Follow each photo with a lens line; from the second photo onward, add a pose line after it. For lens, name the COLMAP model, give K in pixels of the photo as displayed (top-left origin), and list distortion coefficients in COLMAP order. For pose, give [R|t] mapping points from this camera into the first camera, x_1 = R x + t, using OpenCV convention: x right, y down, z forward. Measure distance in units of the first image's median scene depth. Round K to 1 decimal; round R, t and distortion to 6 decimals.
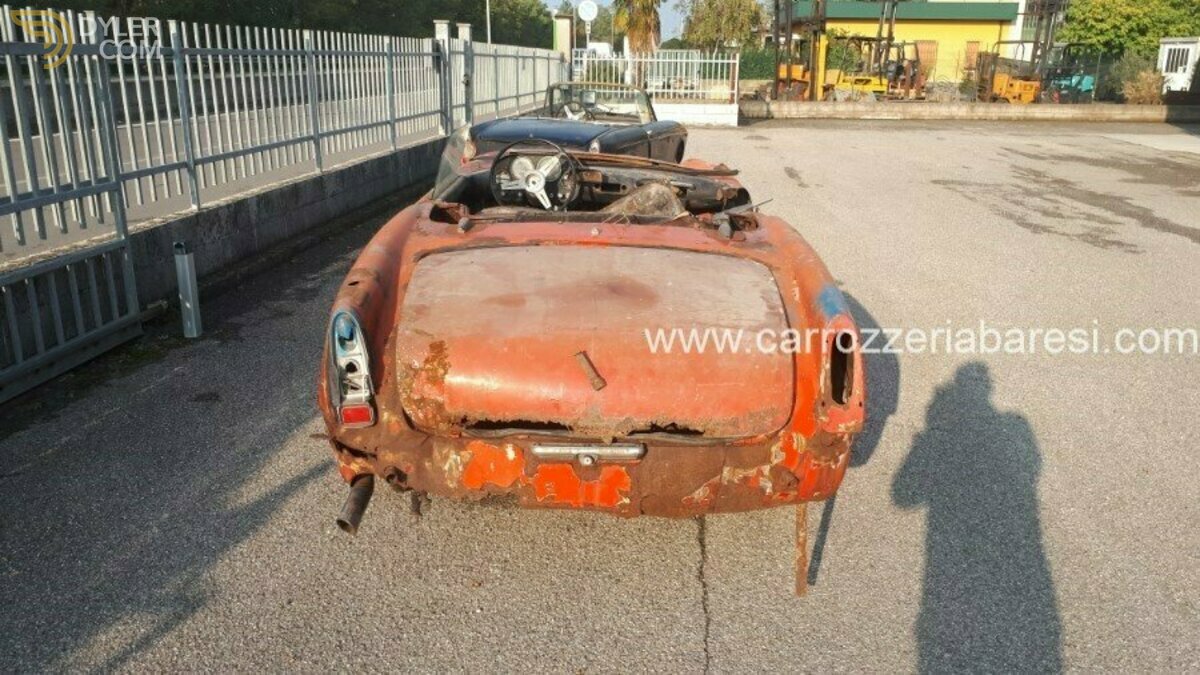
lens RADIAL K [[943.6, 0, 609.7], [0, 943.6, 335.8], [0, 0, 1]] dist [0.035958, -0.049513]
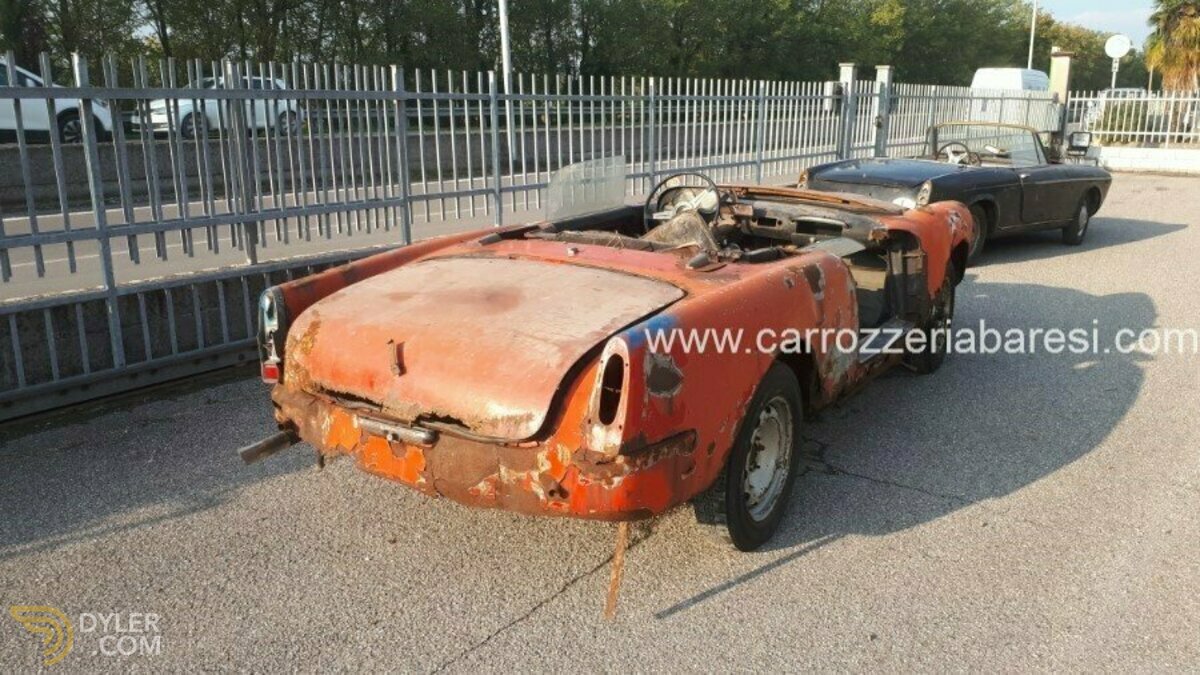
lens RADIAL K [[943.6, 0, 604.8], [0, 943.6, 340.1], [0, 0, 1]] dist [0.035958, -0.049513]
pose [[0.854290, 0.109619, -0.508107, 0.203301], [-0.130883, 0.991379, -0.006175, -0.002876], [0.503050, 0.071778, 0.861272, 0.035249]]
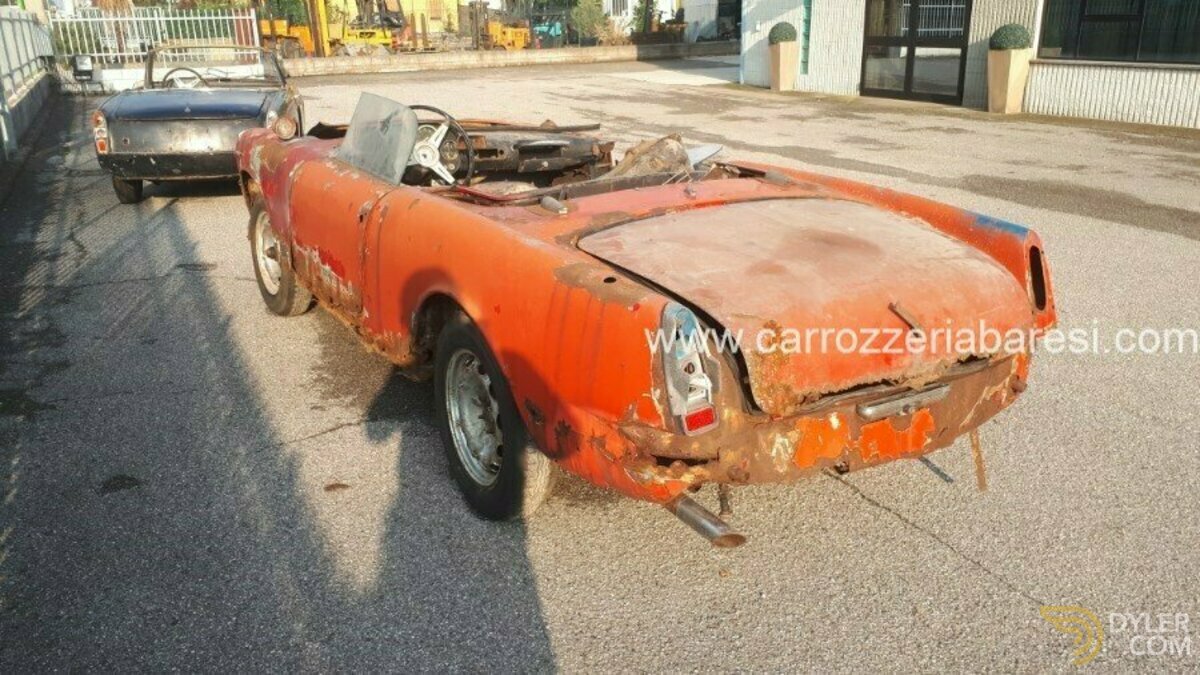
lens RADIAL K [[943.6, 0, 612.0], [0, 943.6, 342.0], [0, 0, 1]] dist [0.035958, -0.049513]
pose [[0.857866, -0.196017, 0.475019, -0.201565], [0.171488, 0.980601, 0.094945, -0.023496], [-0.484415, 0.000010, 0.874838, 0.070758]]
